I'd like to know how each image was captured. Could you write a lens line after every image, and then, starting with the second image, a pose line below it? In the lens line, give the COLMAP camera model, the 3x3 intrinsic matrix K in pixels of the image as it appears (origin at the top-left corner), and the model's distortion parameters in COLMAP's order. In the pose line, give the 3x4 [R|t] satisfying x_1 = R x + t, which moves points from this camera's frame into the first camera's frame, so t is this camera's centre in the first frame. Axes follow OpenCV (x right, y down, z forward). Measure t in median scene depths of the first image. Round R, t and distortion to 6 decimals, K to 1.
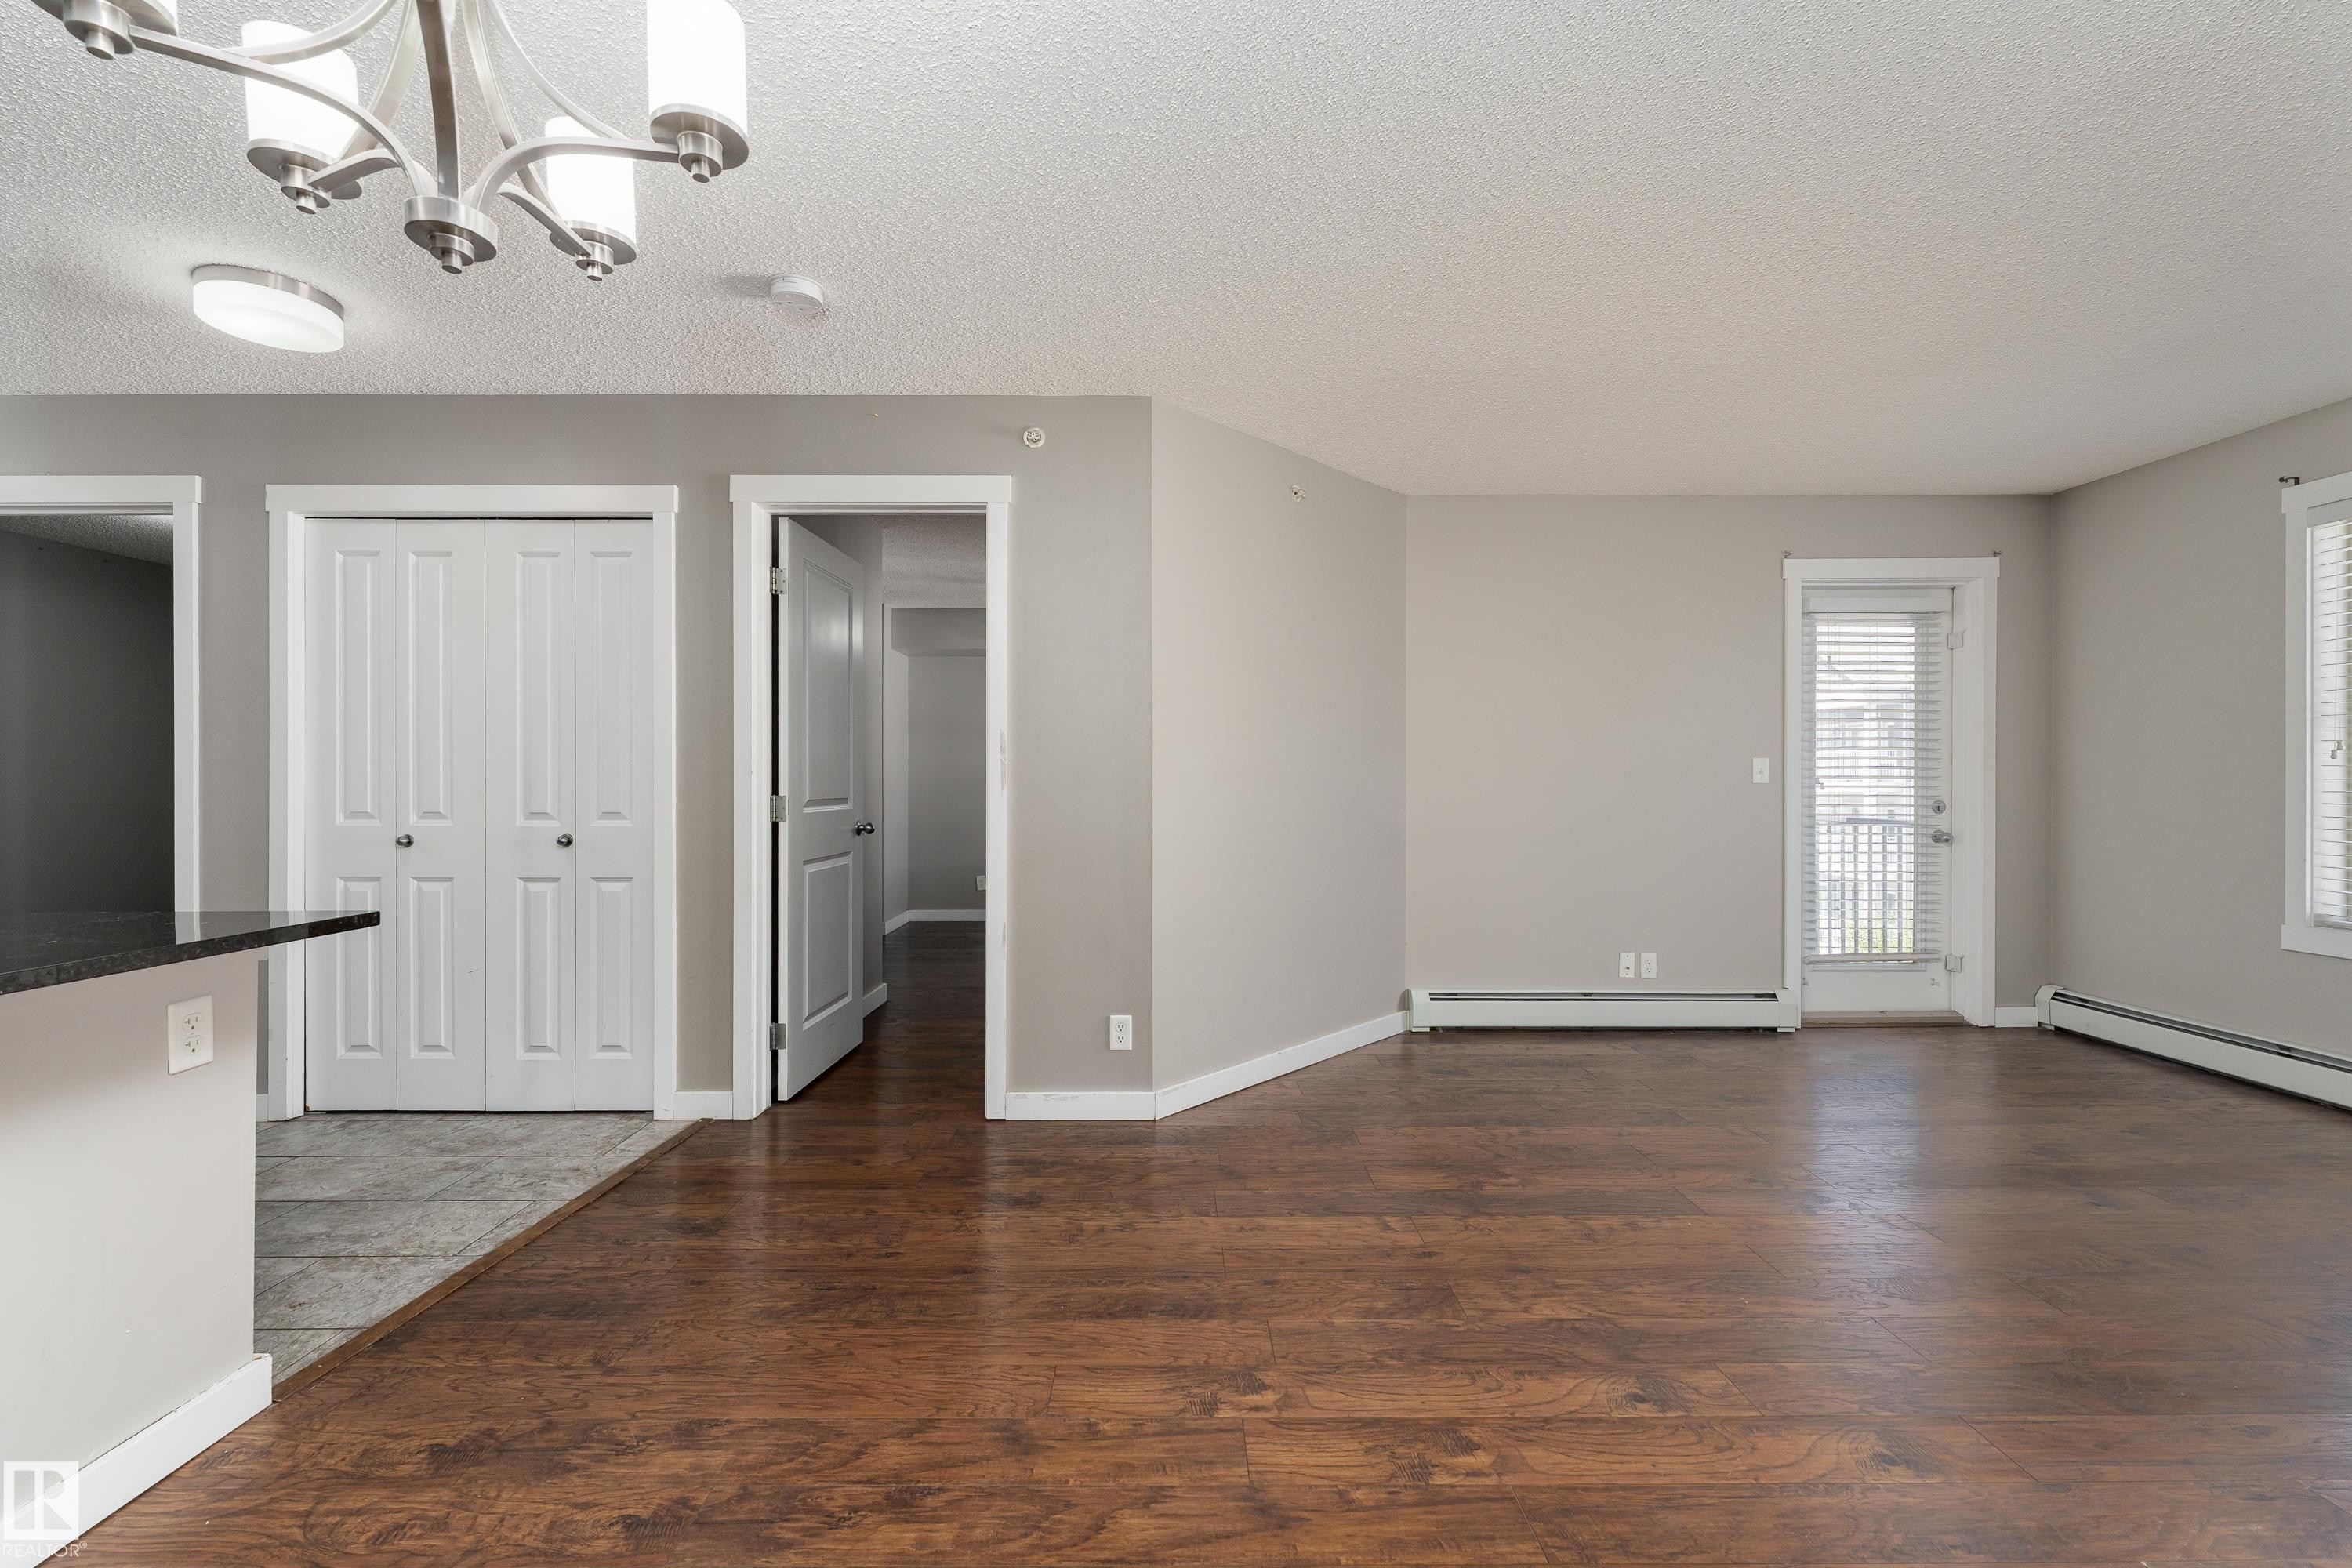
lens RADIAL K [[978.0, 0, 1176.3], [0, 978.0, 782.4], [0, 0, 1]] dist [0.005328, -0.000722]
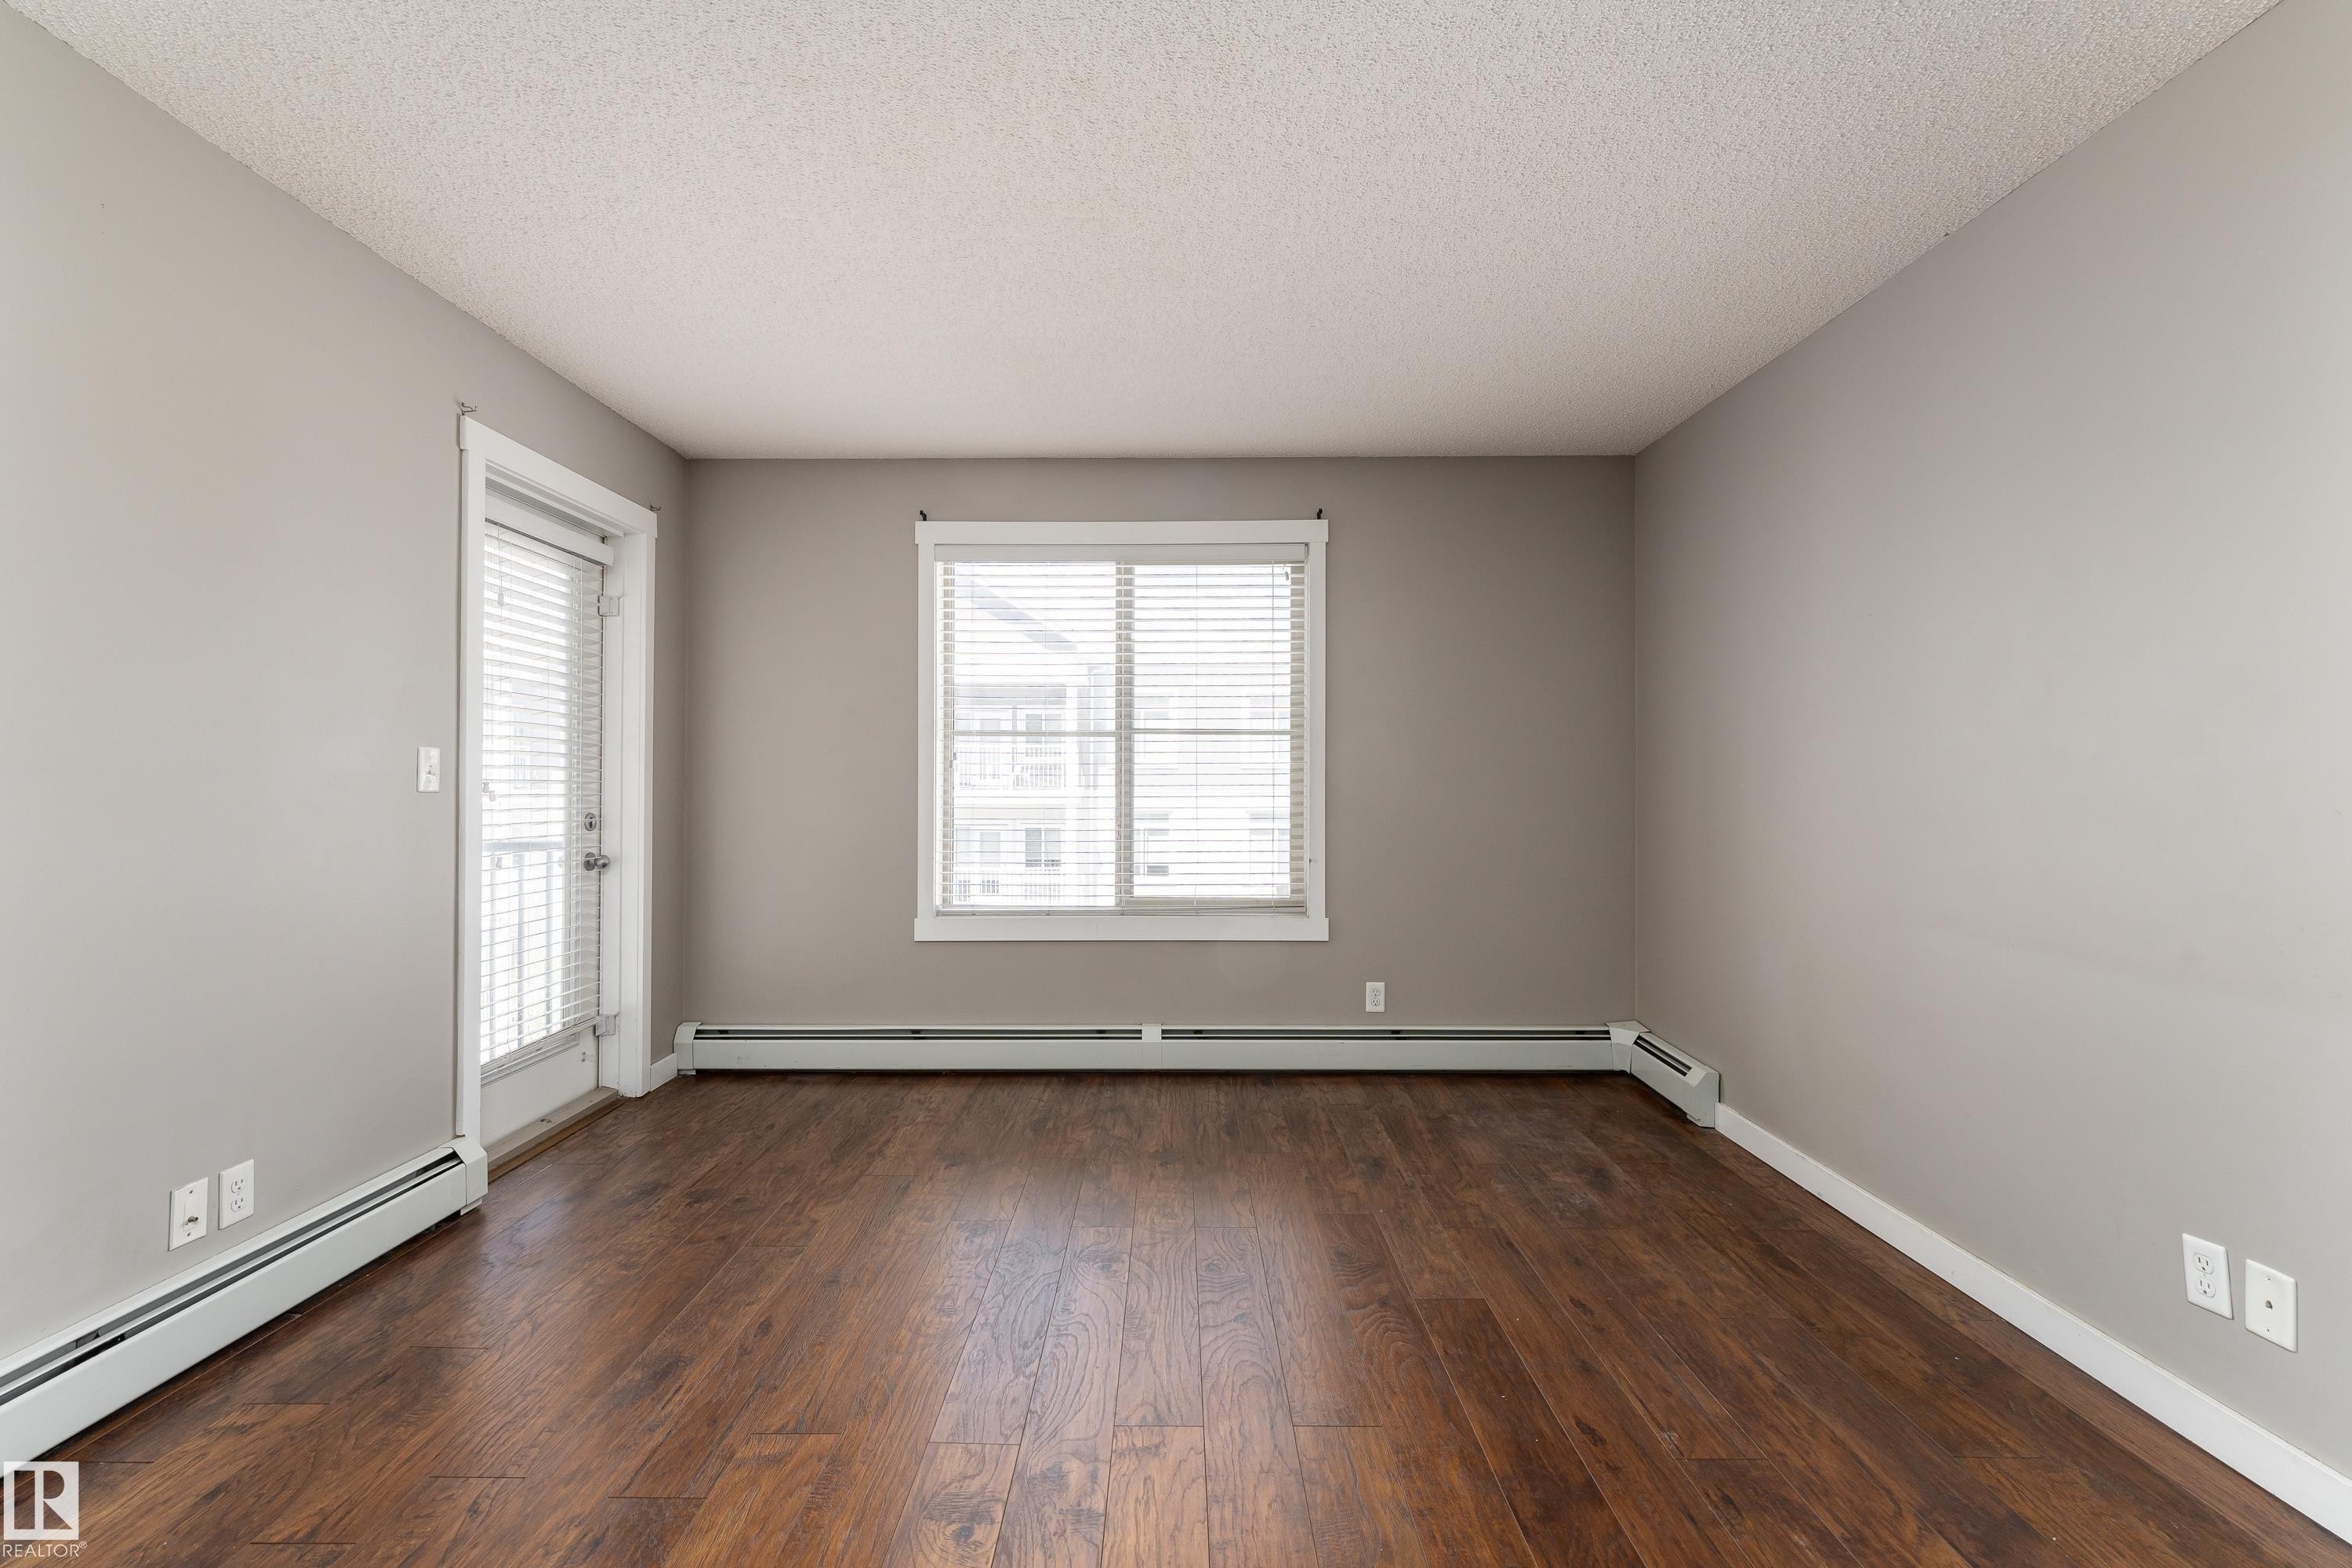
lens RADIAL K [[978.0, 0, 1177.7], [0, 978.0, 775.2], [0, 0, 1]] dist [0.005328, -0.000722]
pose [[0.017568, 0.013610, 0.999753, 0.031574], [0.002974, 0.999902, -0.013664, 0.000811], [-0.999841, 0.003214, 0.017526, 0.552124]]
